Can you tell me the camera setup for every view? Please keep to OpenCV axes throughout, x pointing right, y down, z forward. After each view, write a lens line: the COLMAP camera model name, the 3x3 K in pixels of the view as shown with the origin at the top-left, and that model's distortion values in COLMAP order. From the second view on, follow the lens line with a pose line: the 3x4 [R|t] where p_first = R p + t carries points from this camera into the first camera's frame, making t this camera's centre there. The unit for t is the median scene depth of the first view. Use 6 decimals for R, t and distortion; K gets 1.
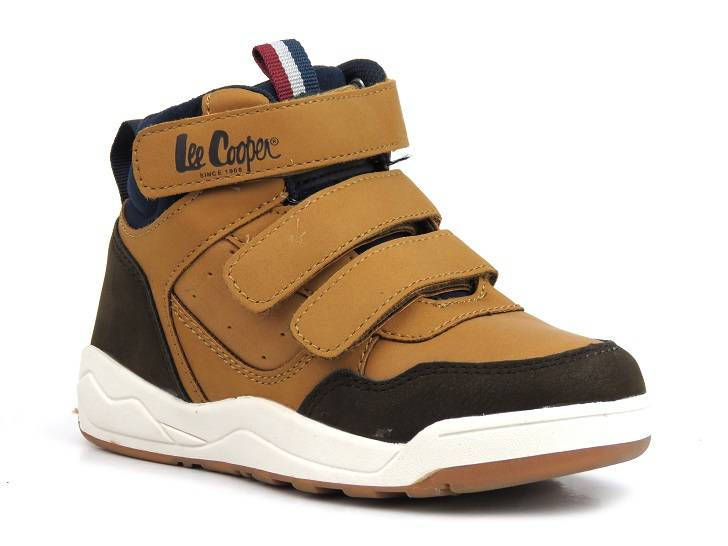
lens RADIAL K [[3065.6, 0, 363.8], [0, 3065.6, 271.3], [0, 0, 1]] dist [0.128091, 0.000000]
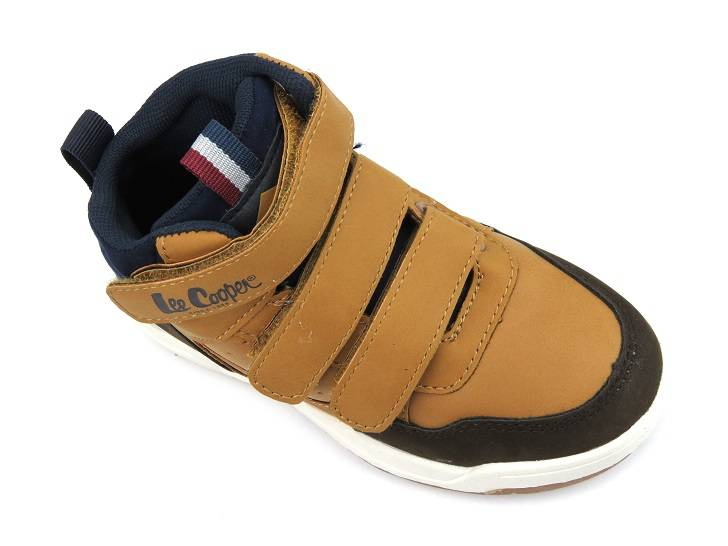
lens RADIAL K [[1225.1, 0, 358.7], [0, 1225.1, 271.1], [0, 0, 1]] dist [-0.028864, 0.000000]
pose [[0.945404, -0.319248, -0.065507, 0.027879], [0.243387, 0.557961, 0.793374, -0.336770], [-0.216733, -0.766003, 0.605199, 0.763755]]
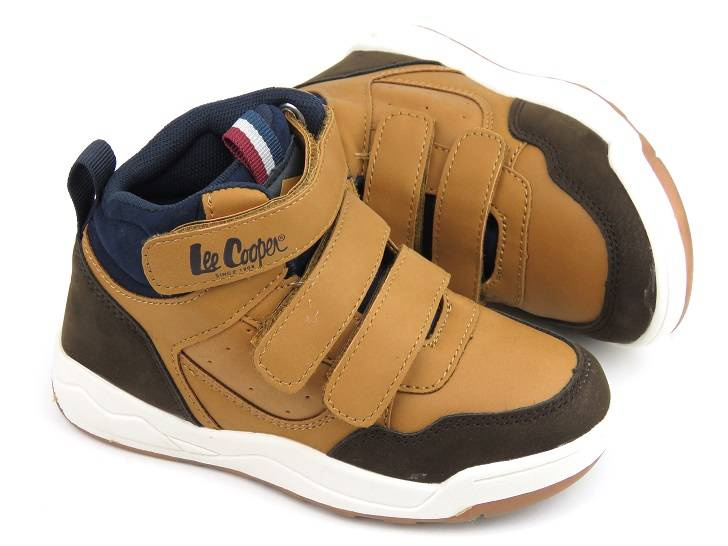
lens RADIAL K [[1932.7, 0, 368.3], [0, 1932.7, 279.0], [0, 0, 1]] dist [0.055070, 0.000000]
pose [[0.917793, -0.222401, 0.328930, -0.229274], [0.041320, 0.877412, 0.477956, -0.355165], [-0.394904, -0.425073, 0.814471, 0.423599]]
